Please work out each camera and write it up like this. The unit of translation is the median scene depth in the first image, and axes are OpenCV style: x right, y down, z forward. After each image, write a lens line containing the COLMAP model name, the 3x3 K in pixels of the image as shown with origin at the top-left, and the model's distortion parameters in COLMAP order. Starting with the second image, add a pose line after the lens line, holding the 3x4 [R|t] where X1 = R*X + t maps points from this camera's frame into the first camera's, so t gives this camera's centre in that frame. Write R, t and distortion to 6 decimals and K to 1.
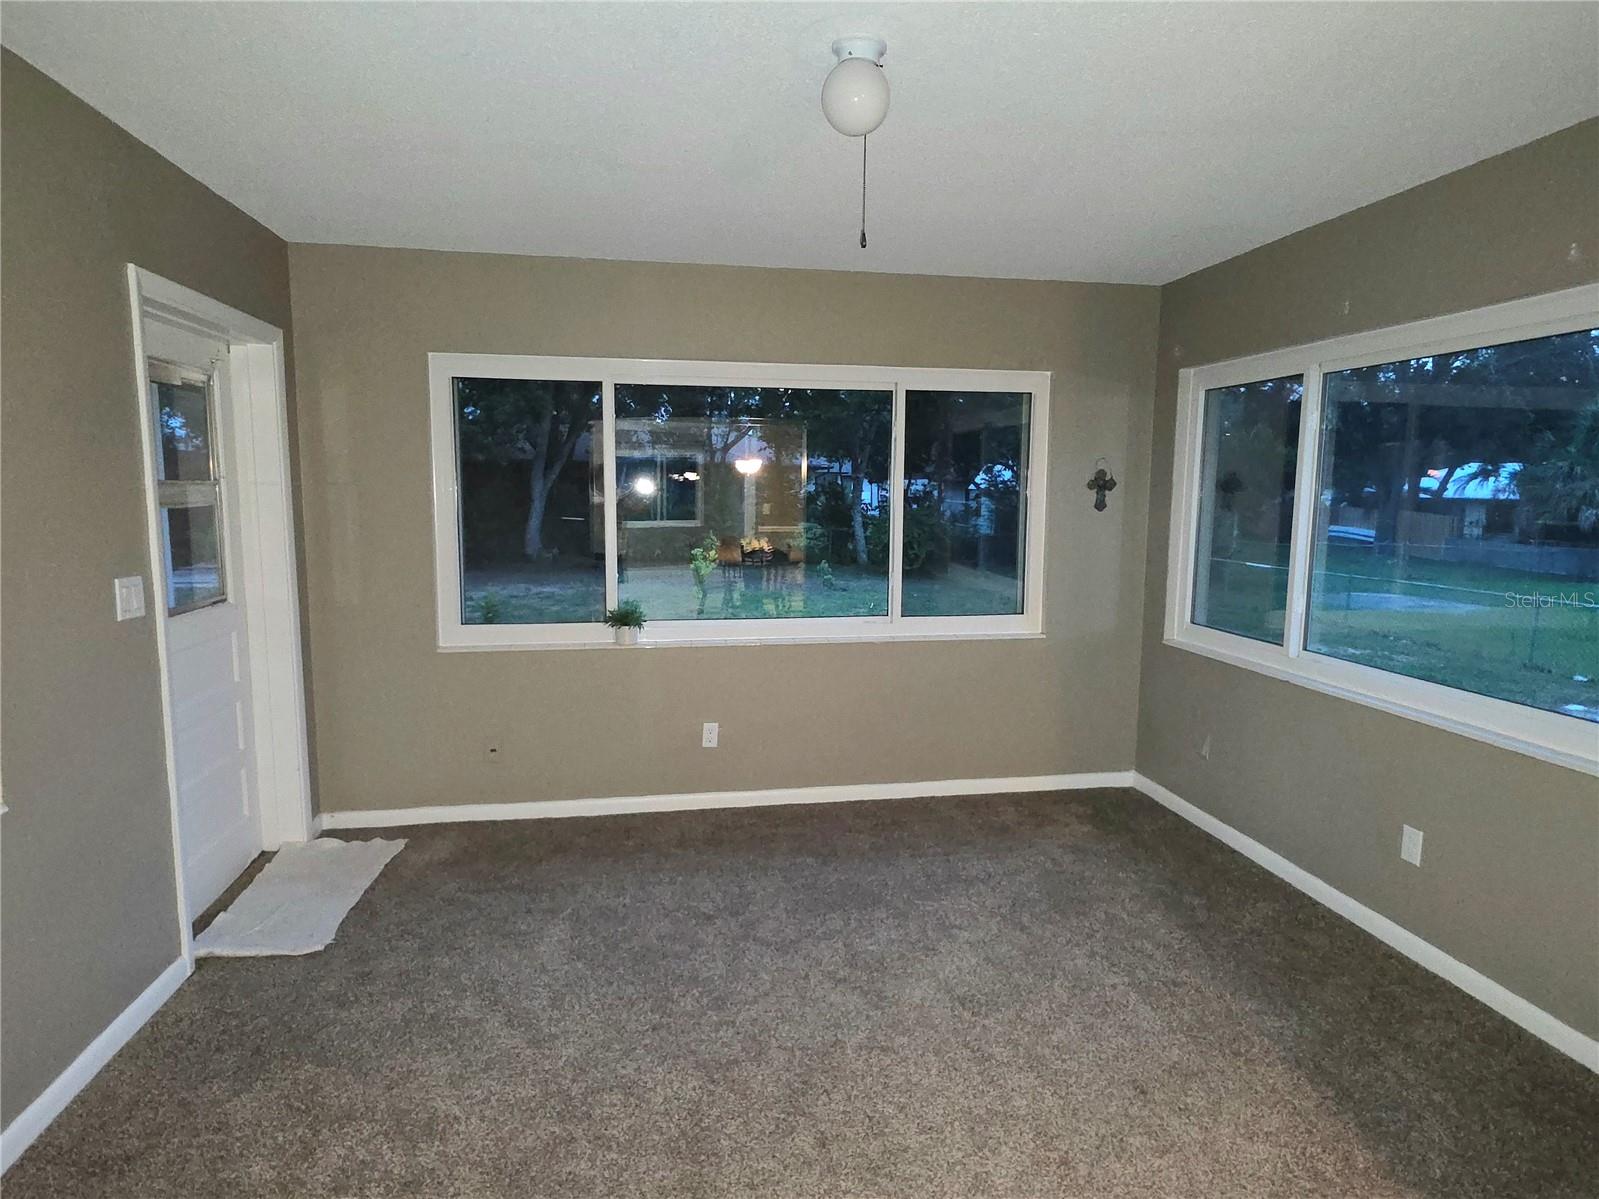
lens RADIAL K [[884.2, 0, 799.5], [0, 884.2, 599.5], [0, 0, 1]] dist [0.002884, 0.000345]
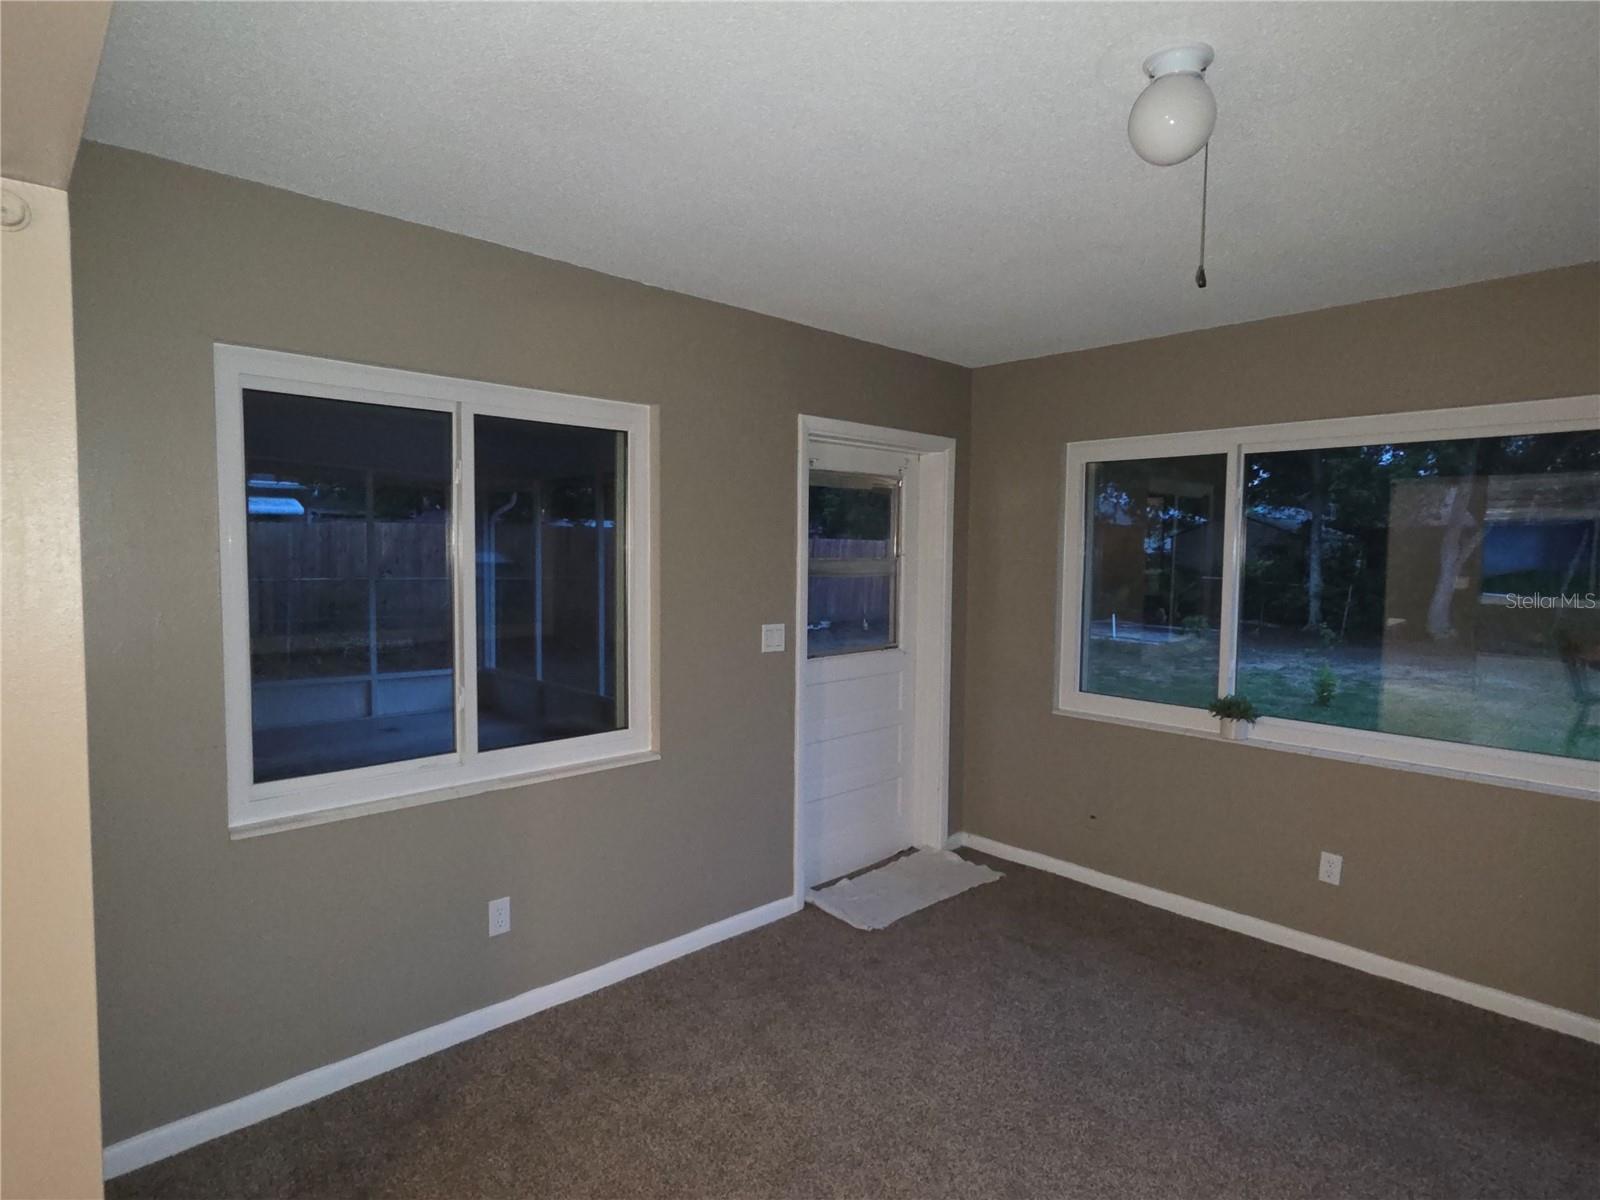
lens RADIAL K [[838.0, 0, 800.0], [0, 838.0, 600.0], [0, 0, 1]] dist [0.001497, 0.000173]
pose [[0.569595, 0.048539, -0.820491, 0.267823], [-0.108710, 0.993934, -0.016668, -0.029429], [0.814704, 0.098690, 0.571417, 0.147188]]
